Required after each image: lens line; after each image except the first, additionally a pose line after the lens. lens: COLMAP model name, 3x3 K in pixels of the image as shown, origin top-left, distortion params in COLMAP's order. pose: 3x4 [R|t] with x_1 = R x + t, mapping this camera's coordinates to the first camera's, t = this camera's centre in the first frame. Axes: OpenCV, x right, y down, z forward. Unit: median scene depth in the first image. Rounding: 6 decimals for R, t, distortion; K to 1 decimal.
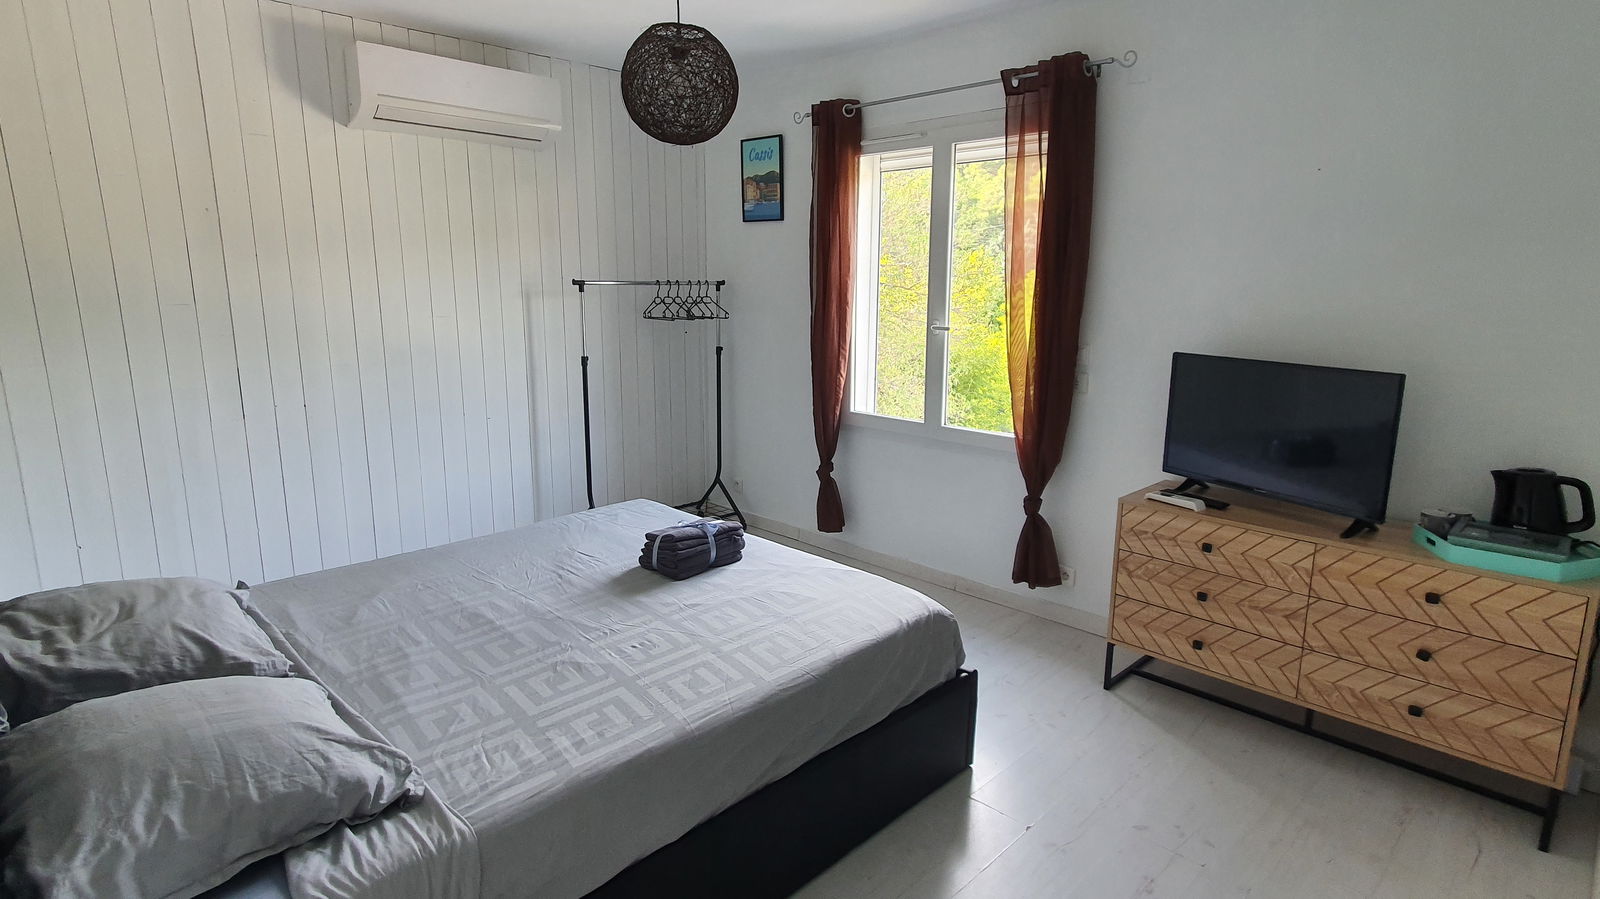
lens RADIAL K [[822.3, 0, 799.1], [0, 822.3, 436.5], [0, 0, 1]] dist [0.001484, 0.003802]
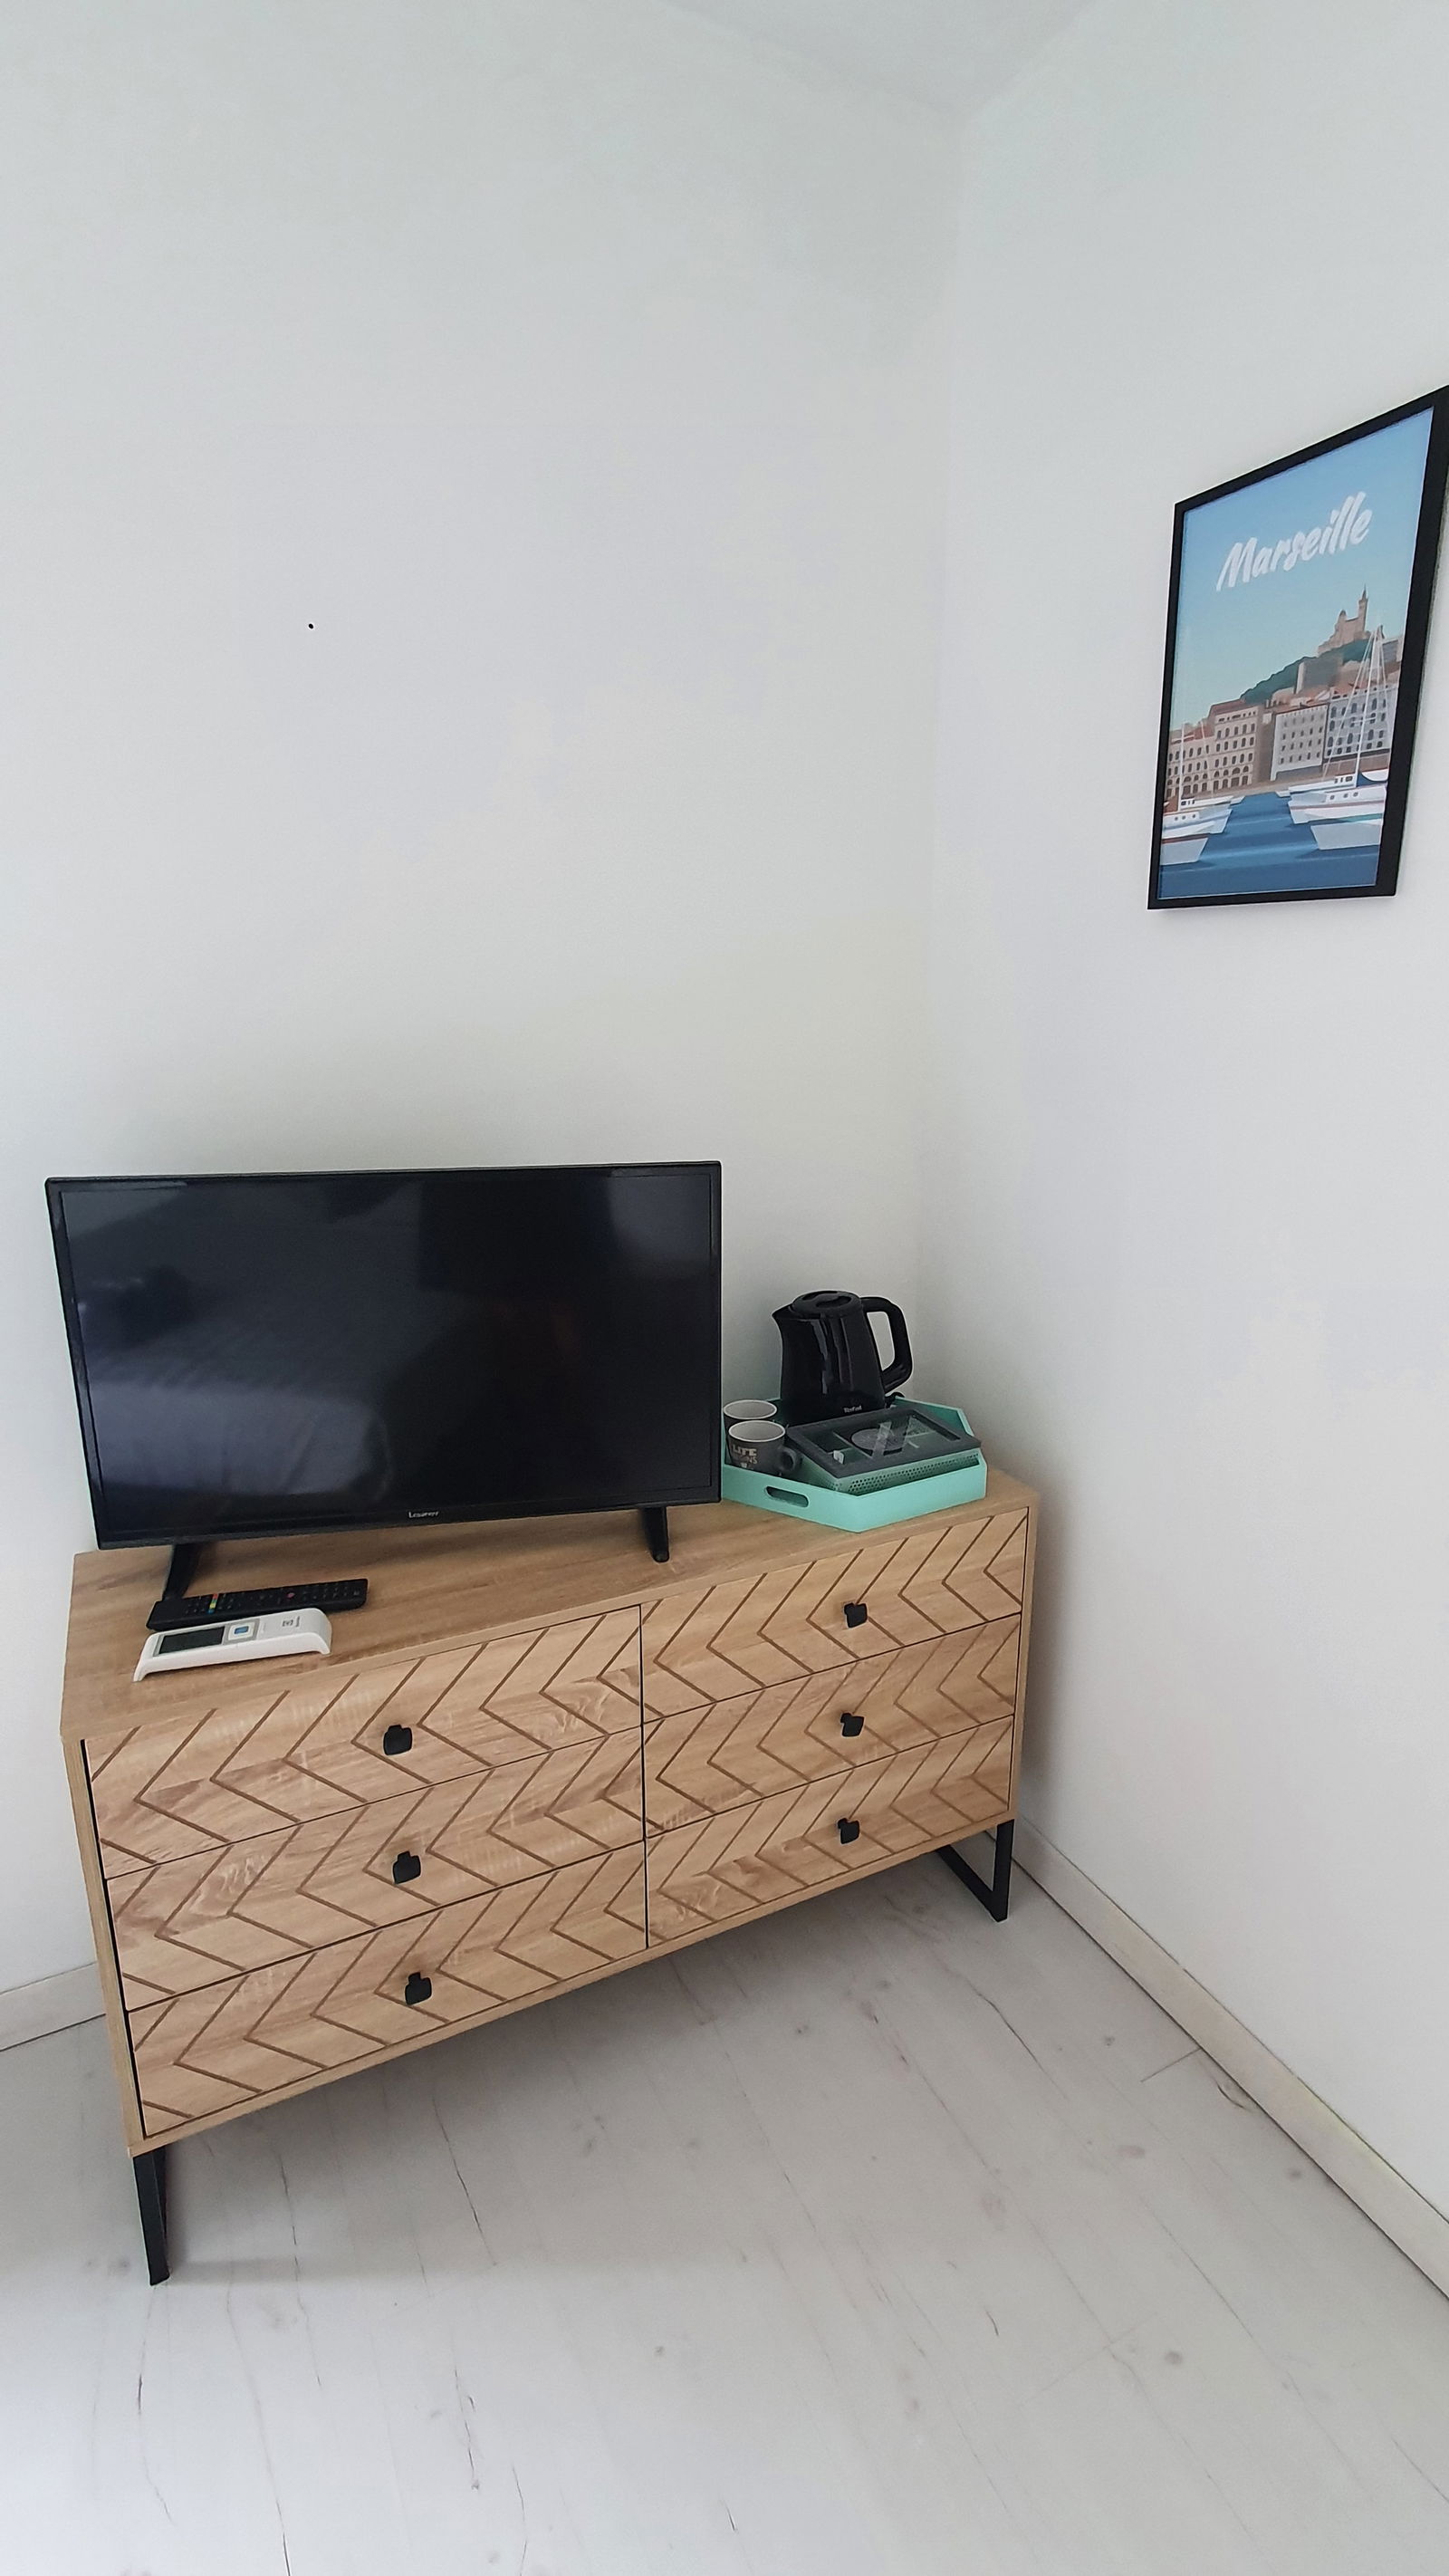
lens RADIAL K [[1234.5, 0, 744.1], [0, 1234.5, 1277.4], [0, 0, 1]] dist [0.009383, 0.000598]
pose [[0.299003, -0.254613, 0.919657, 0.121327], [0.180066, 0.961487, 0.207650, -0.132944], [-0.937109, 0.103511, 0.333335, 0.697391]]
